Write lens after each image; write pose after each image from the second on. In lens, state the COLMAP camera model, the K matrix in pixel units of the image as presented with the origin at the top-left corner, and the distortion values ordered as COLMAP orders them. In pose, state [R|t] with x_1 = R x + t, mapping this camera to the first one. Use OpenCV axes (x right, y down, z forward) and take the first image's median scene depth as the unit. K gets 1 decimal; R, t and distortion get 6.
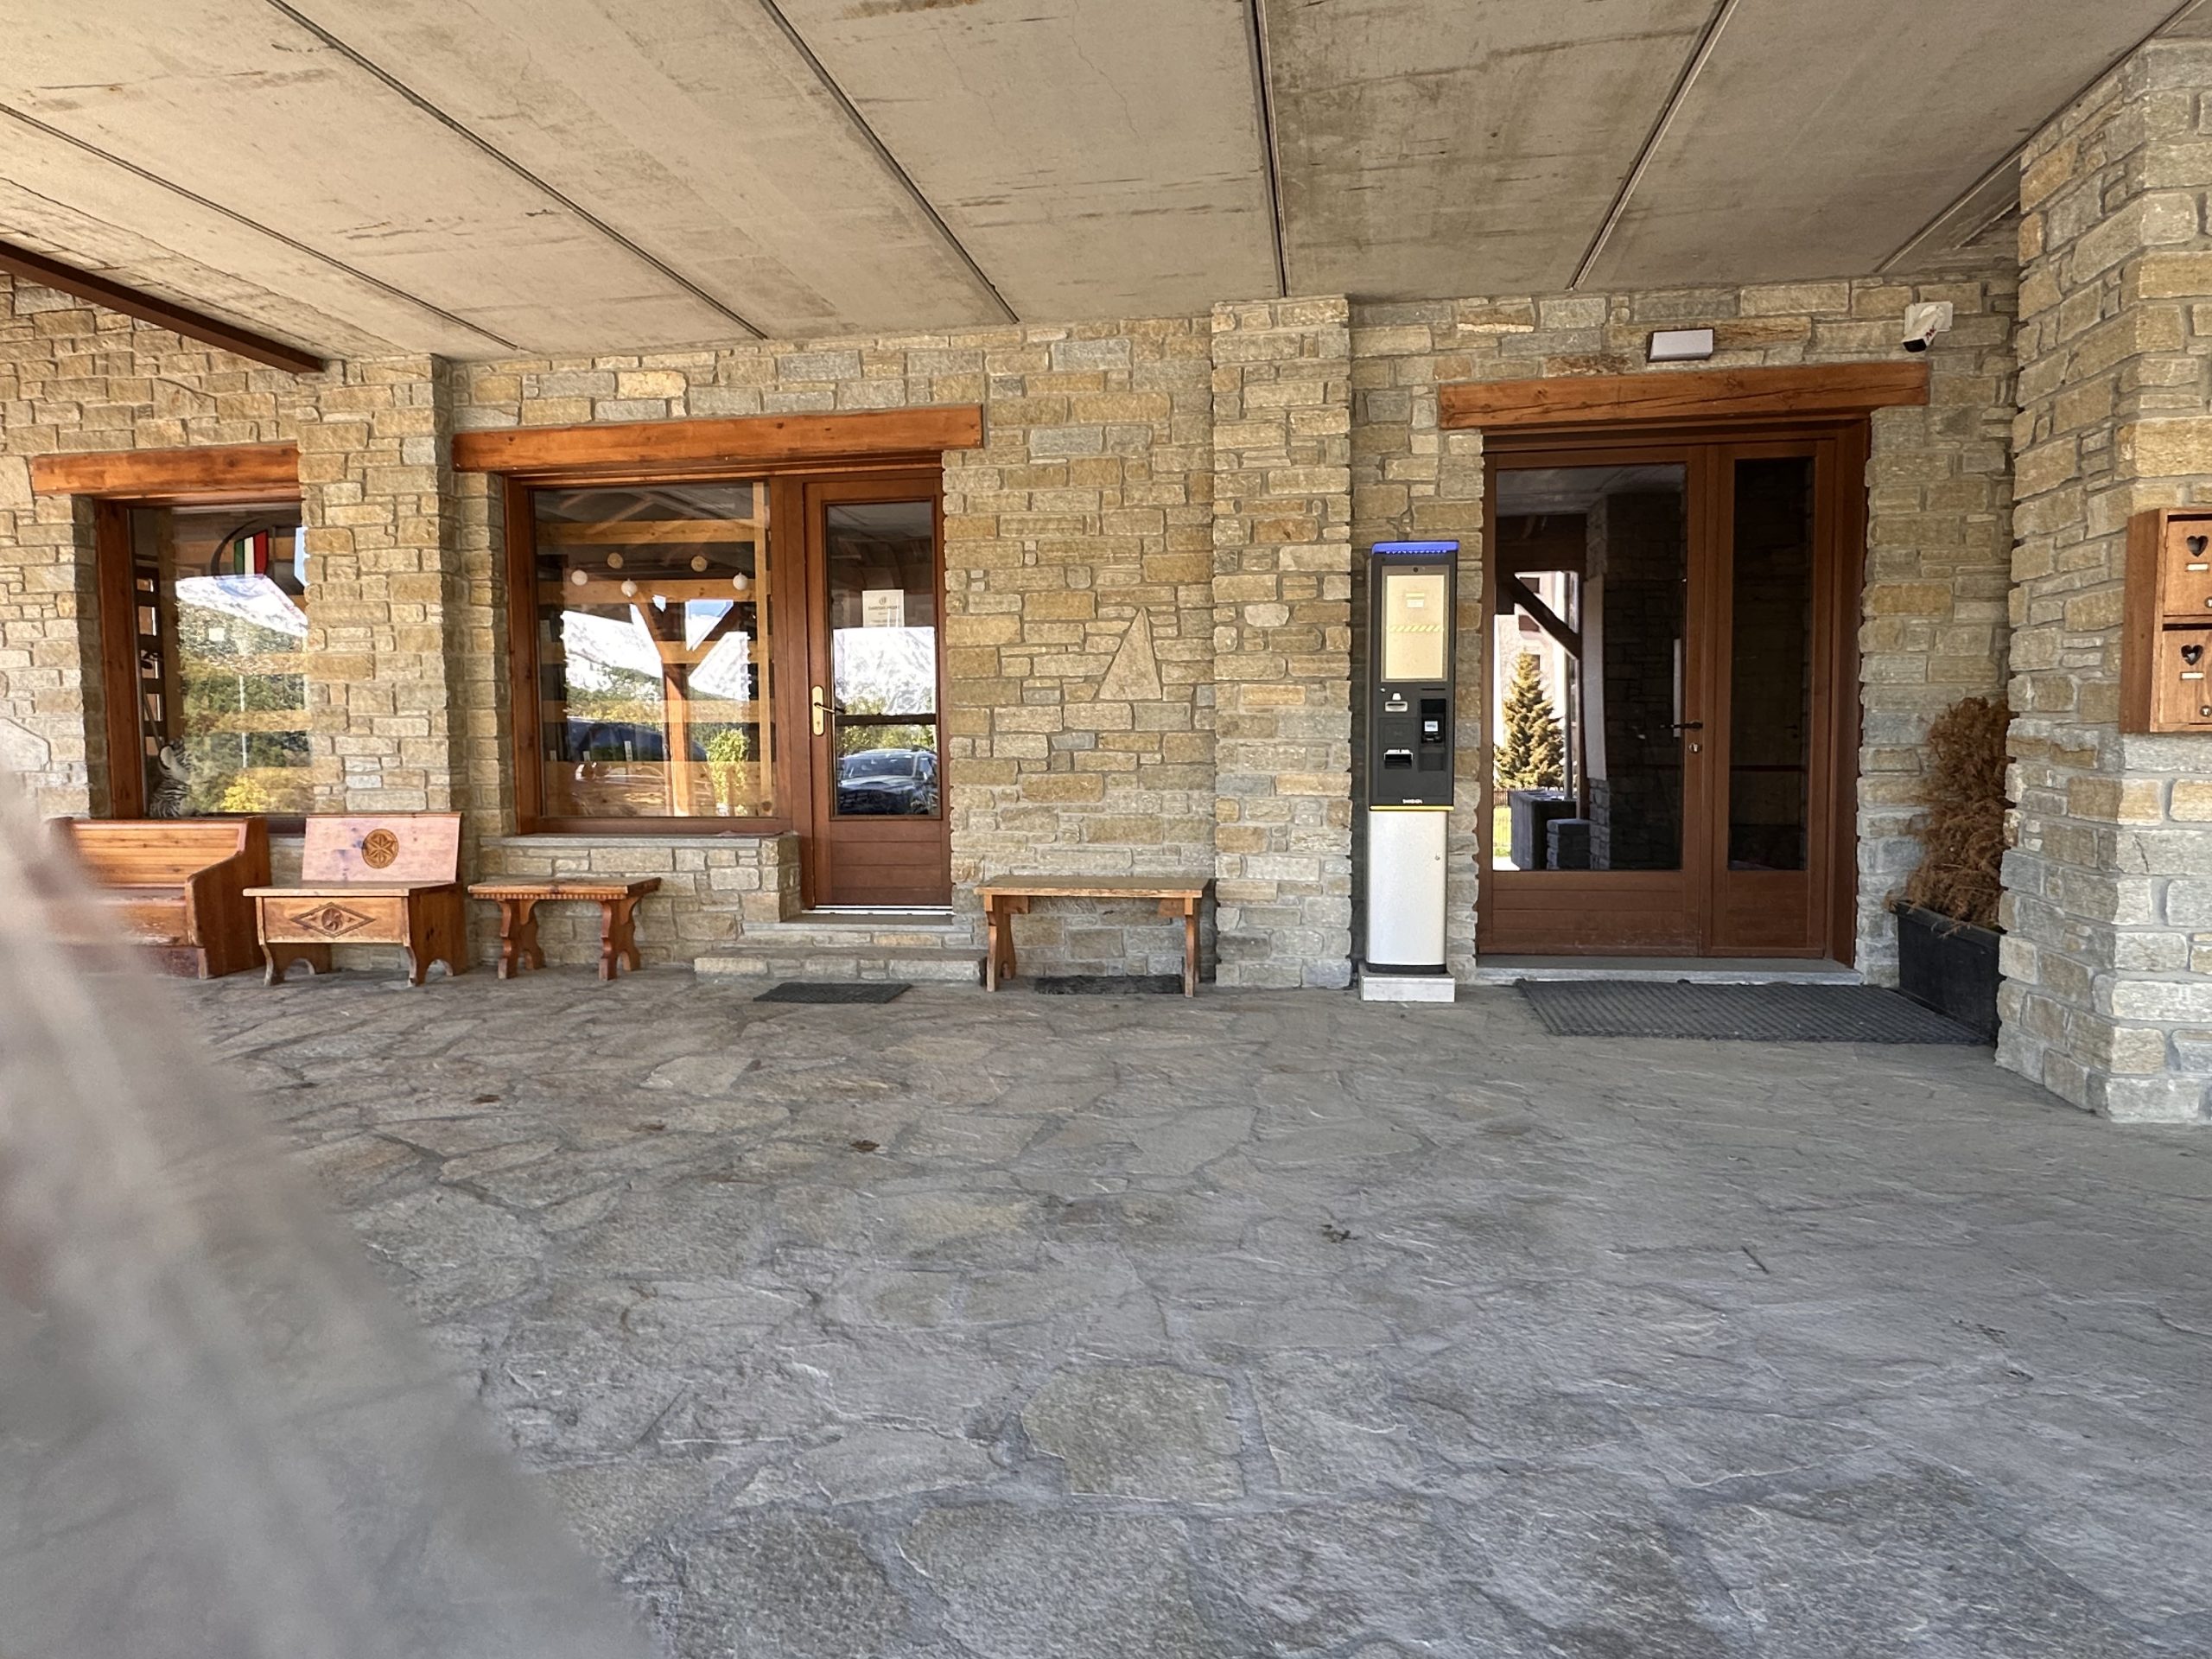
lens RADIAL K [[1358.9, 0, 1106.0], [0, 1358.9, 829.5], [0, 0, 1]] dist [-0.001194, -0.000007]
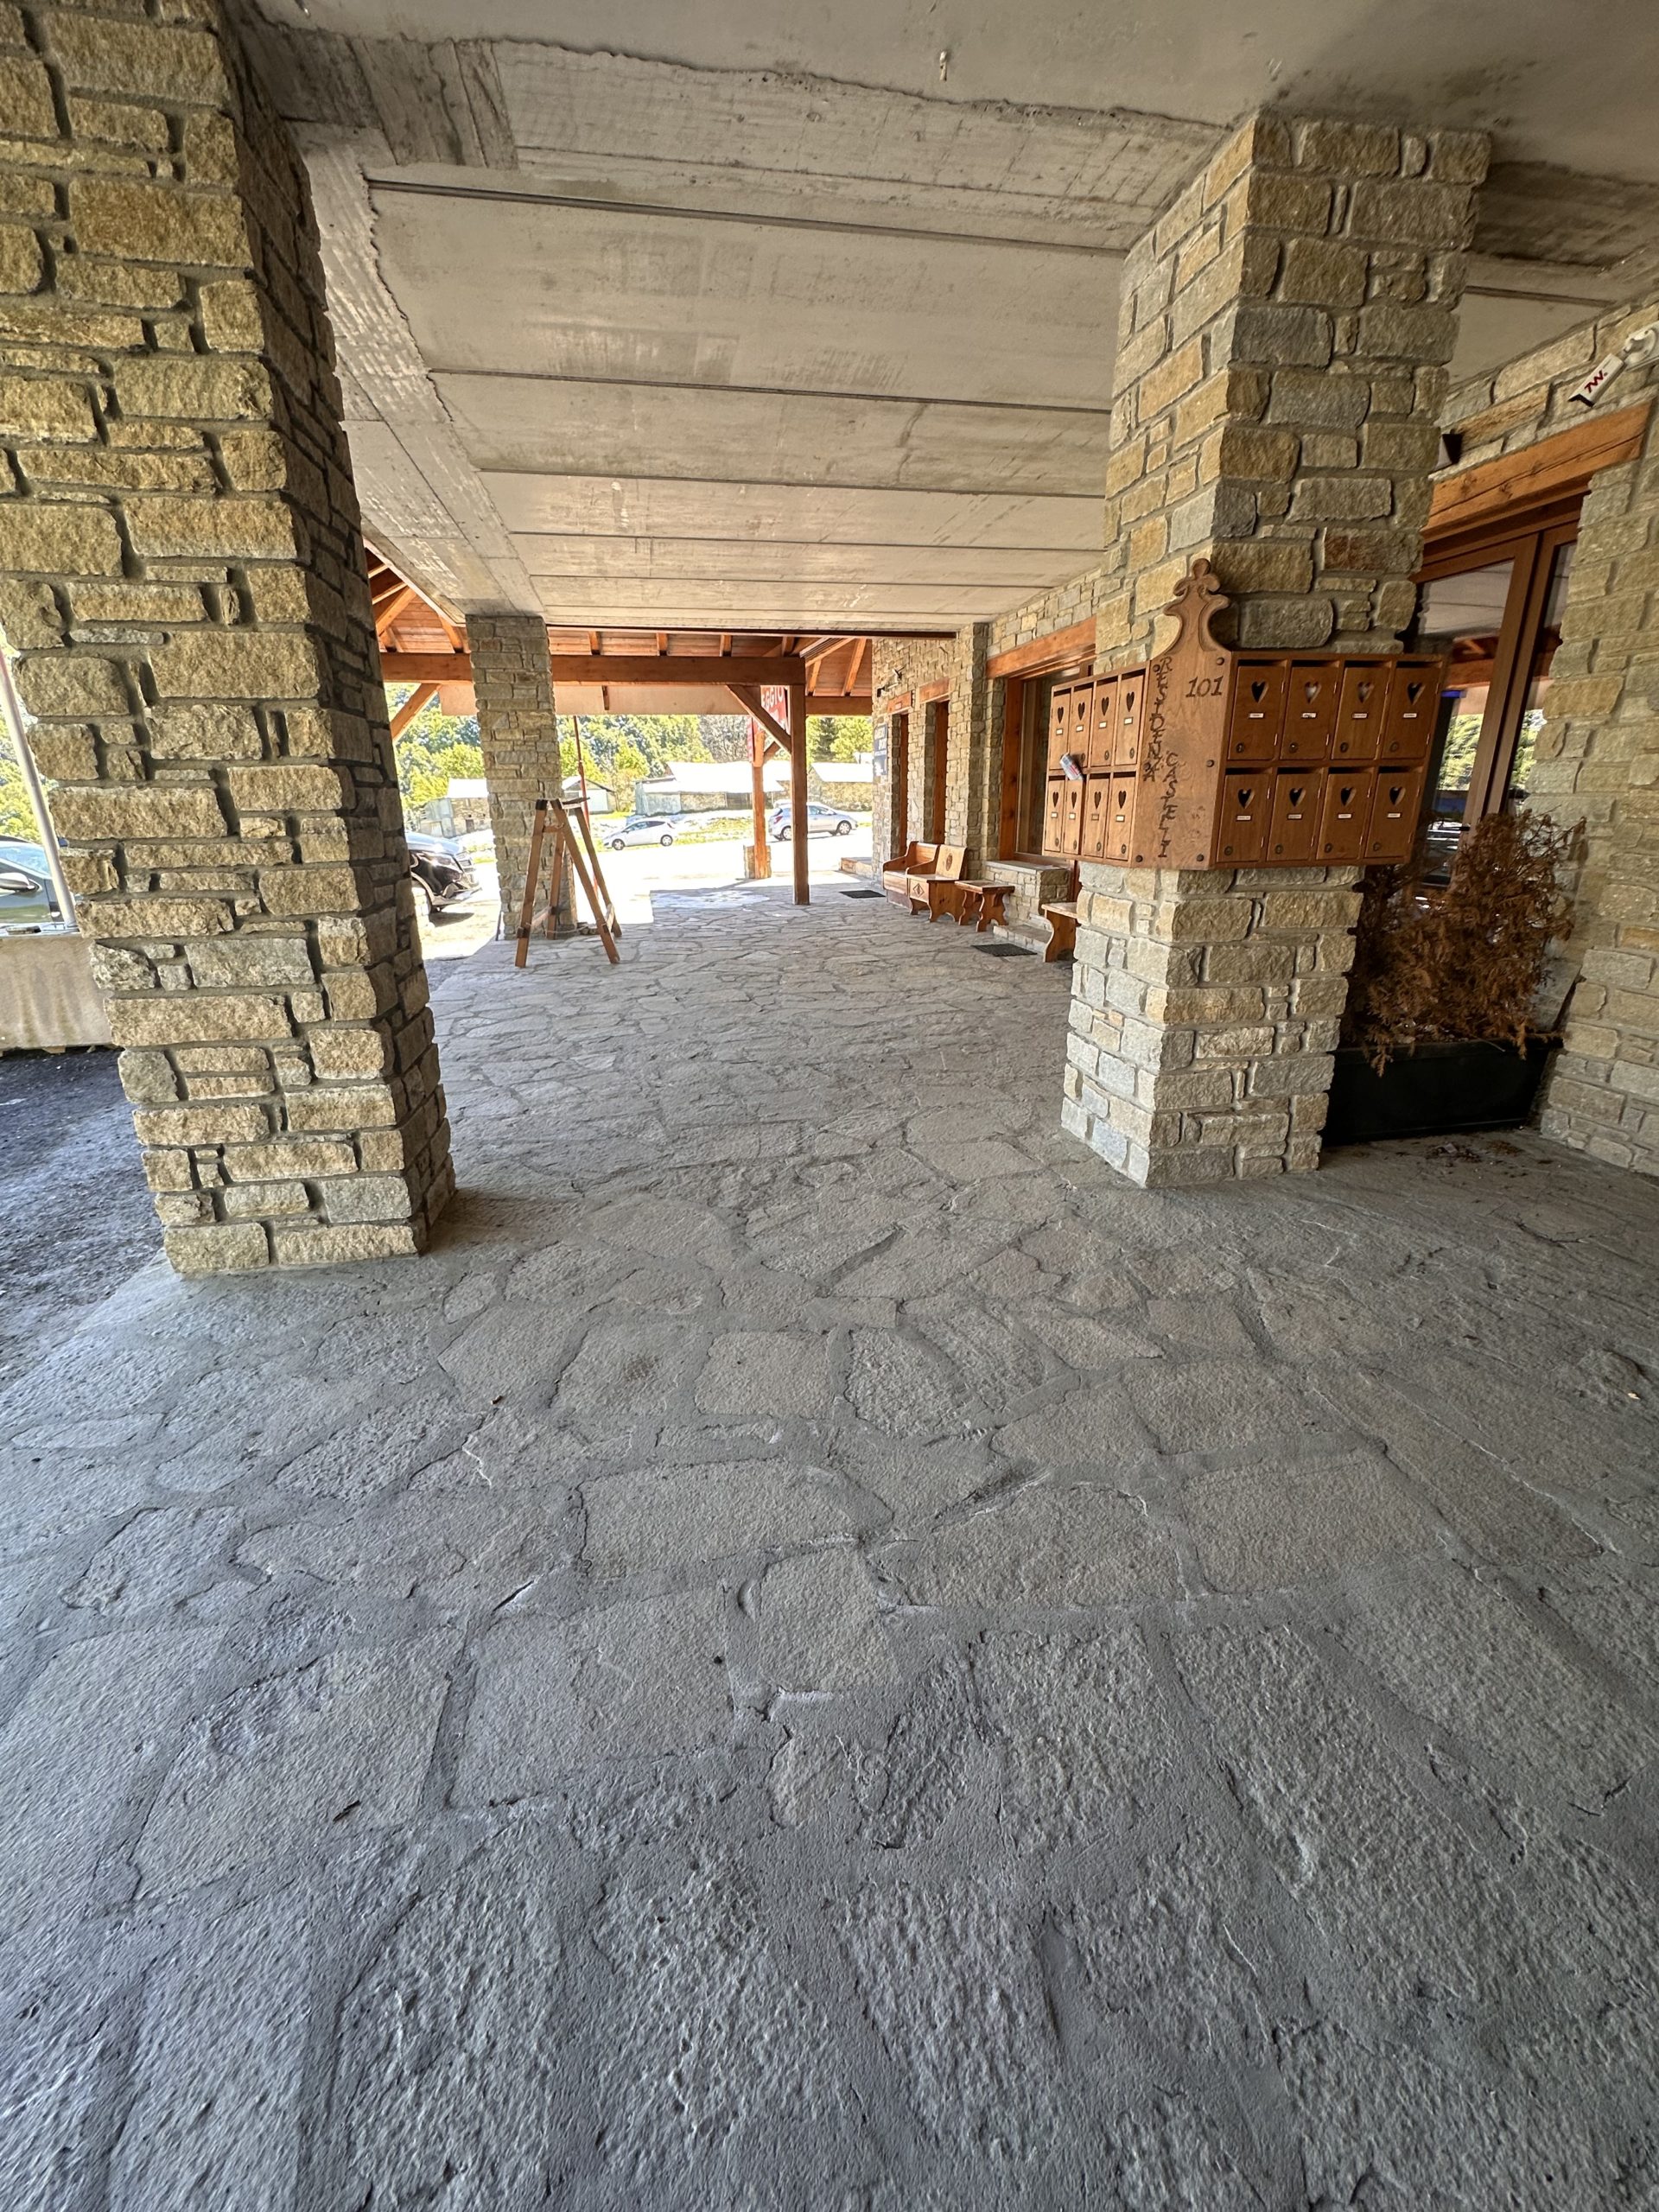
lens RADIAL K [[880.7, 0, 830.8], [0, 880.7, 1106.2], [0, 0, 1]] dist [-0.002343, 0.000493]
pose [[0.376056, 0.308796, -0.873629, 0.844131], [-0.045262, 0.947832, 0.315541, -0.057939], [0.925491, -0.079119, 0.370414, 0.221162]]
